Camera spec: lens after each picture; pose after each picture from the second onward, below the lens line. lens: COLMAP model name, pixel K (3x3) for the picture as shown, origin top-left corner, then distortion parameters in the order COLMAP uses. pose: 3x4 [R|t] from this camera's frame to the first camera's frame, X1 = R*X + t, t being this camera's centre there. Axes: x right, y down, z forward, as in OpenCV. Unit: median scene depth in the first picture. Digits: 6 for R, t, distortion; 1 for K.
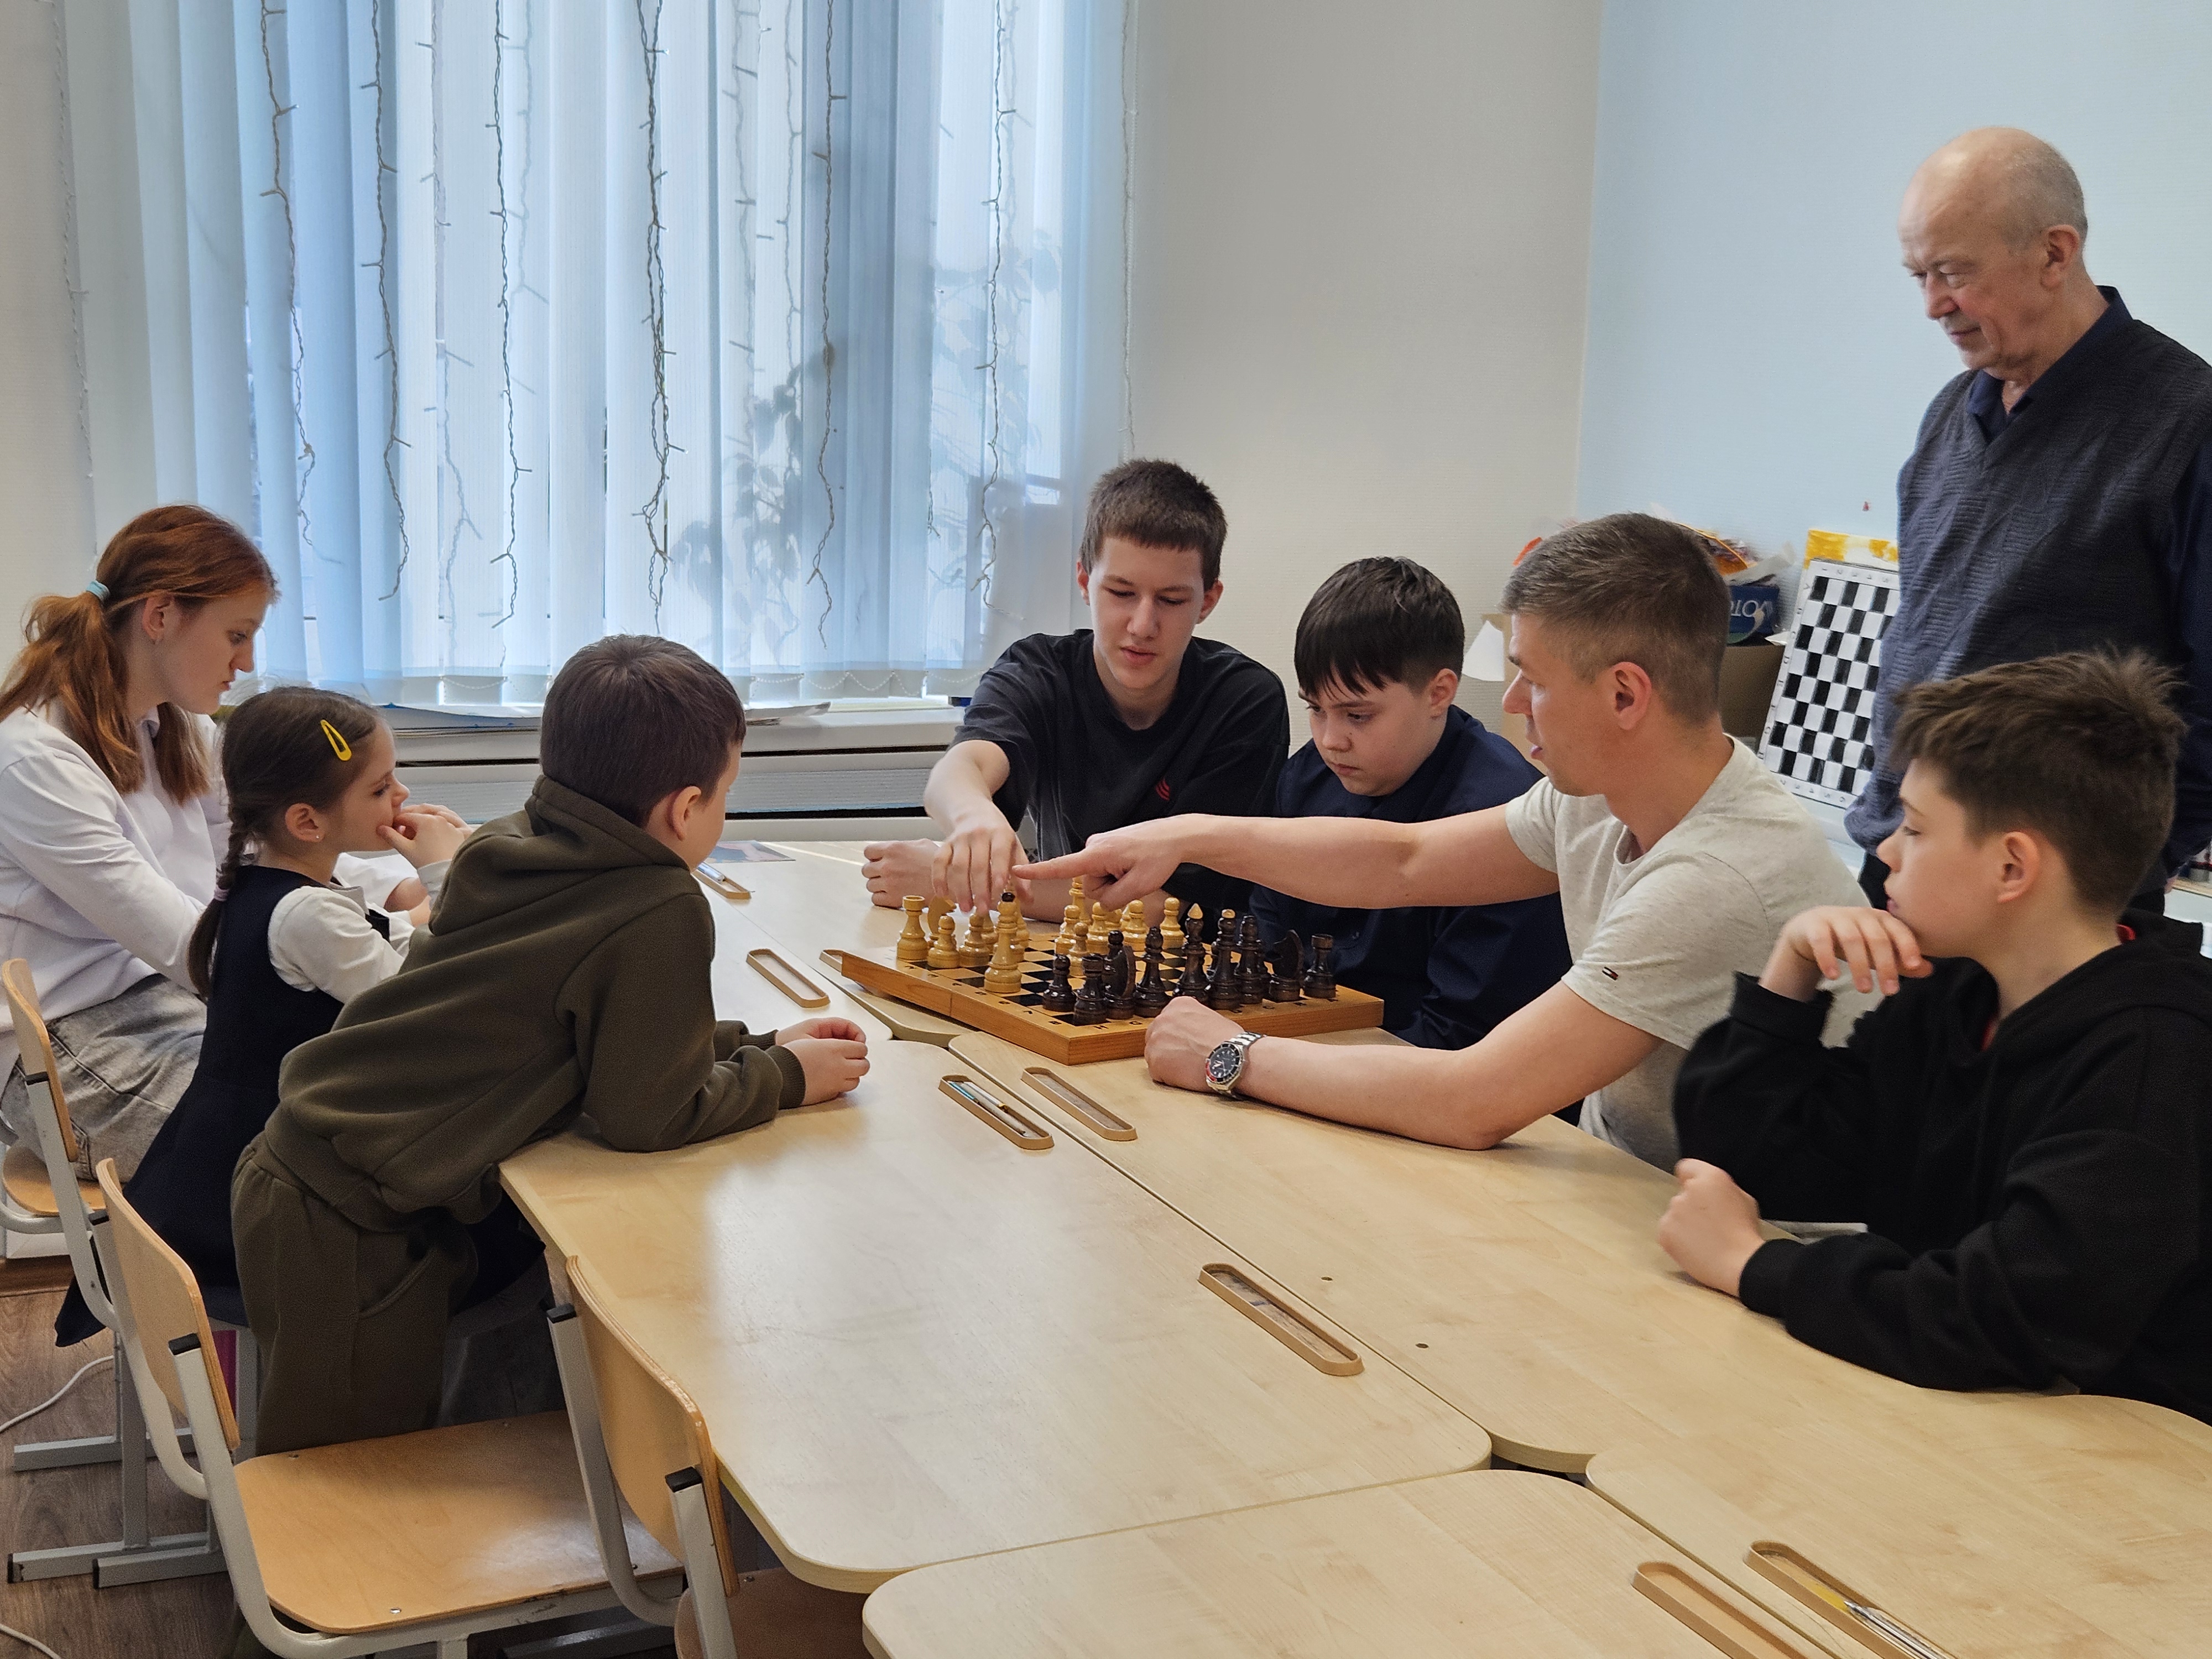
lens RADIAL K [[2981.7, 0, 1106.0], [0, 2981.7, 829.5], [0, 0, 1]] dist [0.076510, -0.075326]
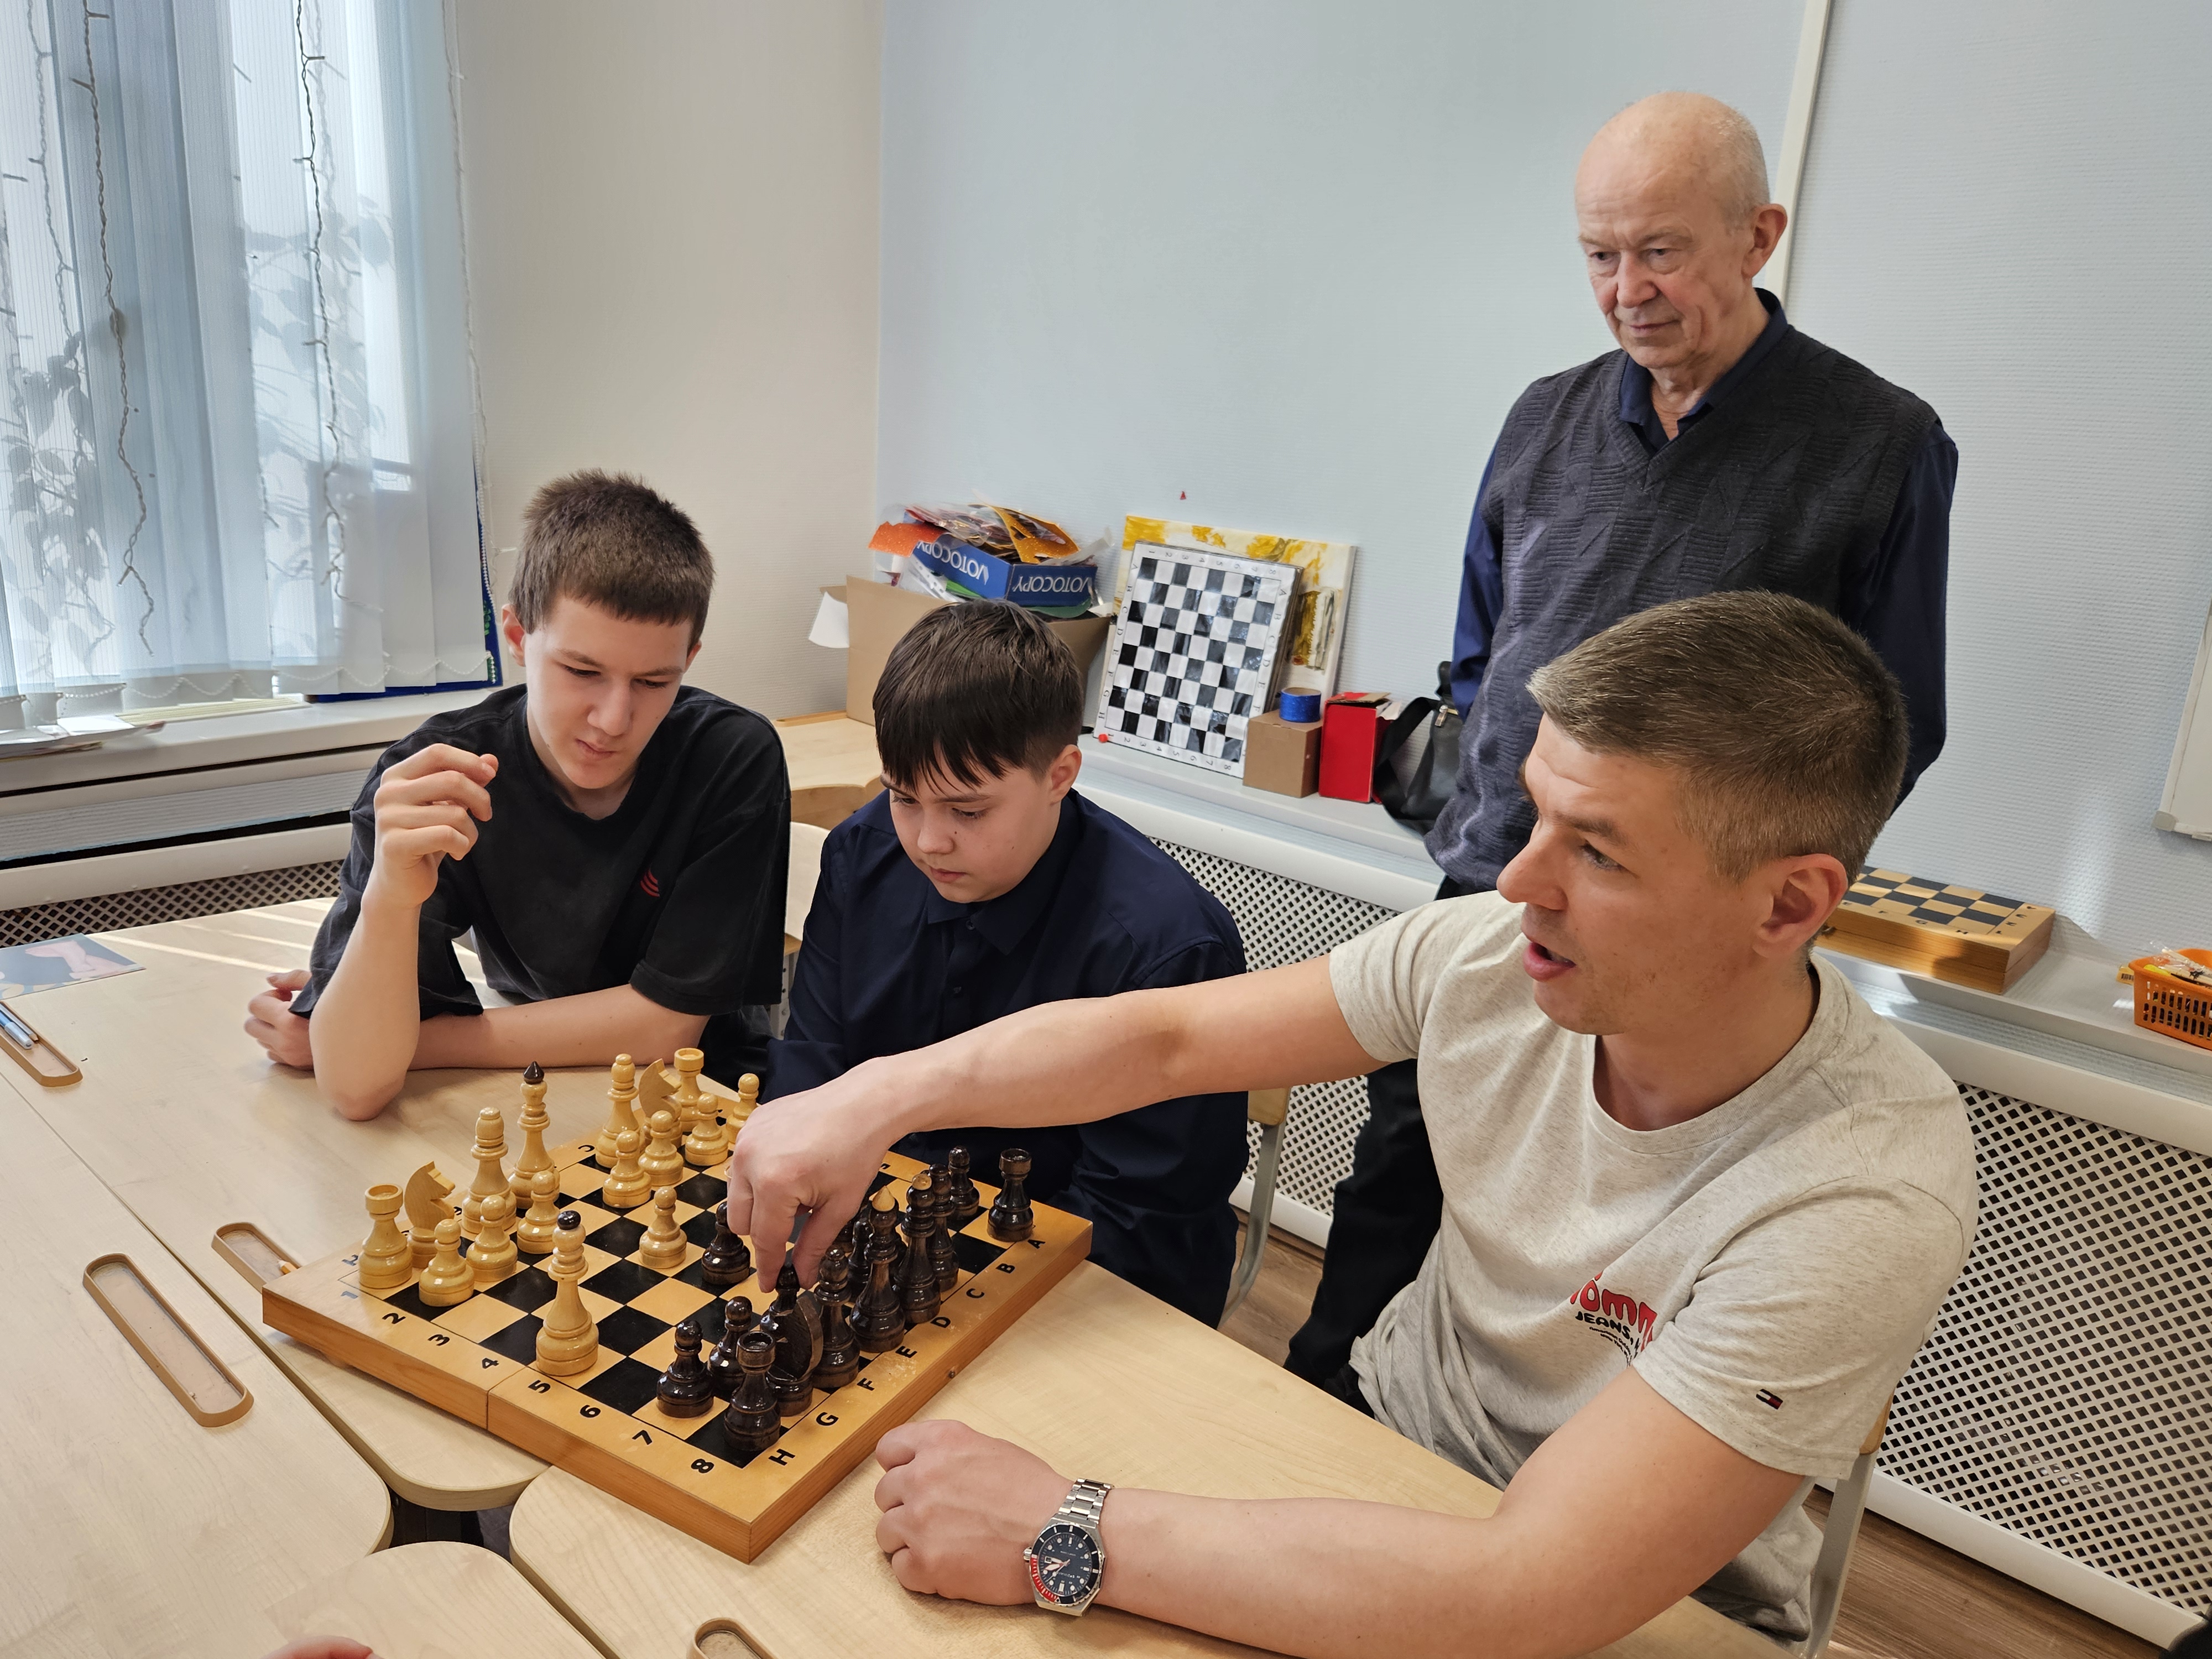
lens RADIAL K [[1583.5, 0, 1066.5], [0, 1583.5, 791.9], [0, 0, 1]] dist [0.063720, -0.045087]
pose [[0.911684, -0.083373, 0.402345, -0.042283], [0.041680, 0.992912, 0.111305, -0.065189], [-0.408773, -0.084705, 0.908697, 0.458978]]
